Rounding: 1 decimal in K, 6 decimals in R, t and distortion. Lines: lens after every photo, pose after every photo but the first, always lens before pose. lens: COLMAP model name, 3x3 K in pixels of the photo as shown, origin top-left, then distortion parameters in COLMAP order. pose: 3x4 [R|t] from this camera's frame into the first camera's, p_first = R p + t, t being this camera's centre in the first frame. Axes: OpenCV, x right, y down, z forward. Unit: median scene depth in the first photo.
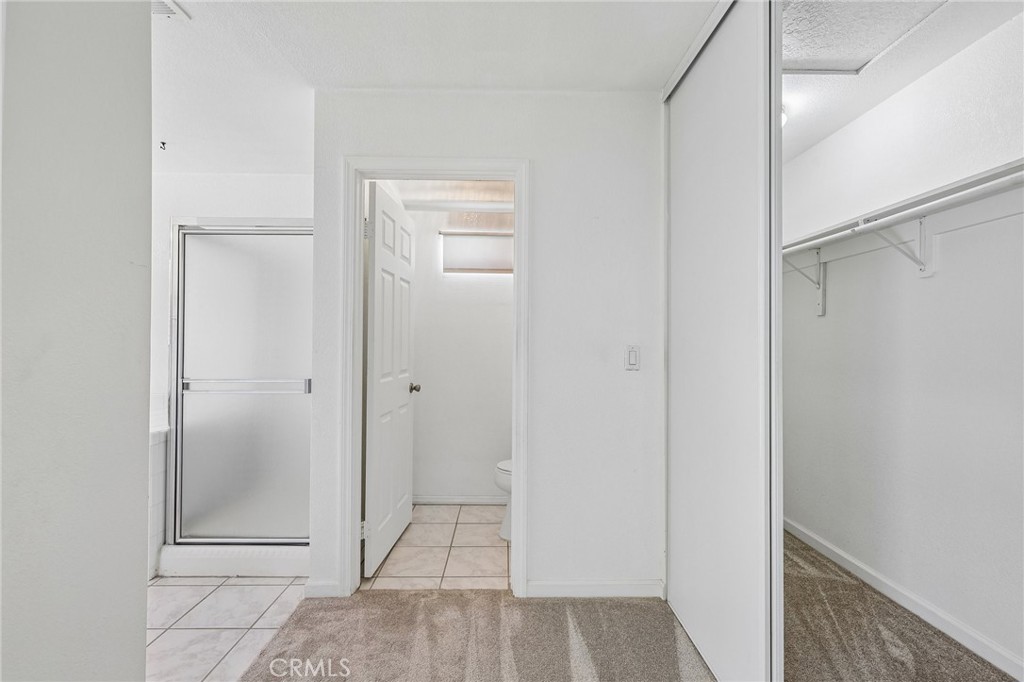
lens RADIAL K [[442.8, 0, 505.6], [0, 442.8, 342.4], [0, 0, 1]] dist [0.004048, -0.000237]
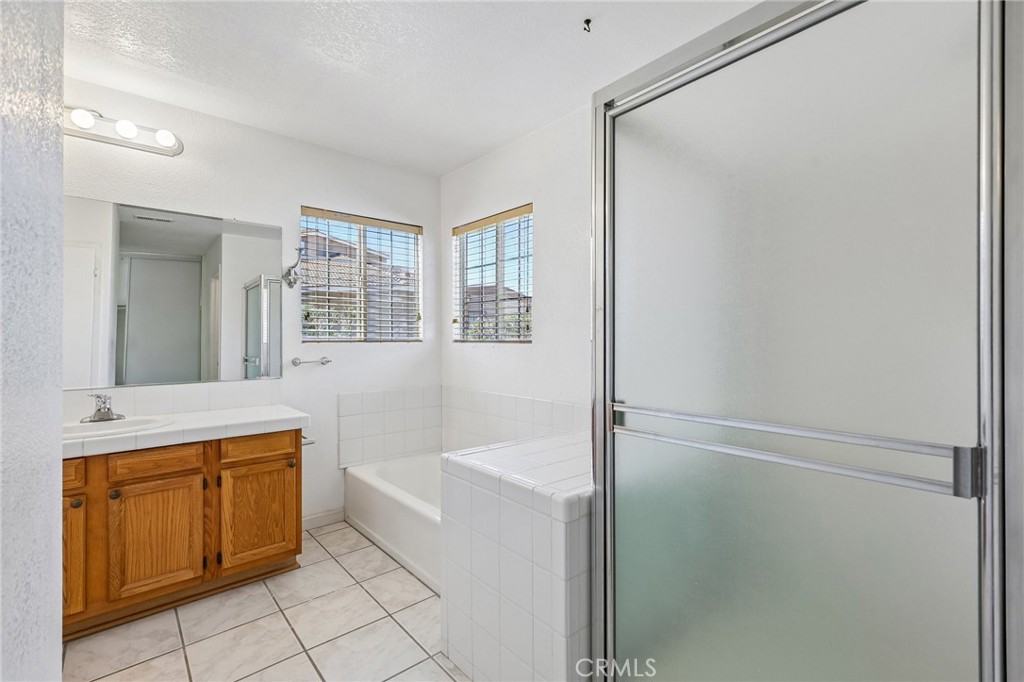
lens RADIAL K [[442.8, 0, 512.6], [0, 442.8, 337.7], [0, 0, 1]] dist [0.004048, -0.000237]
pose [[0.646859, -0.003235, -0.762603, -0.412078], [0.010601, 0.999933, 0.004751, 0.003064], [0.762536, -0.011158, 0.646850, 0.580421]]
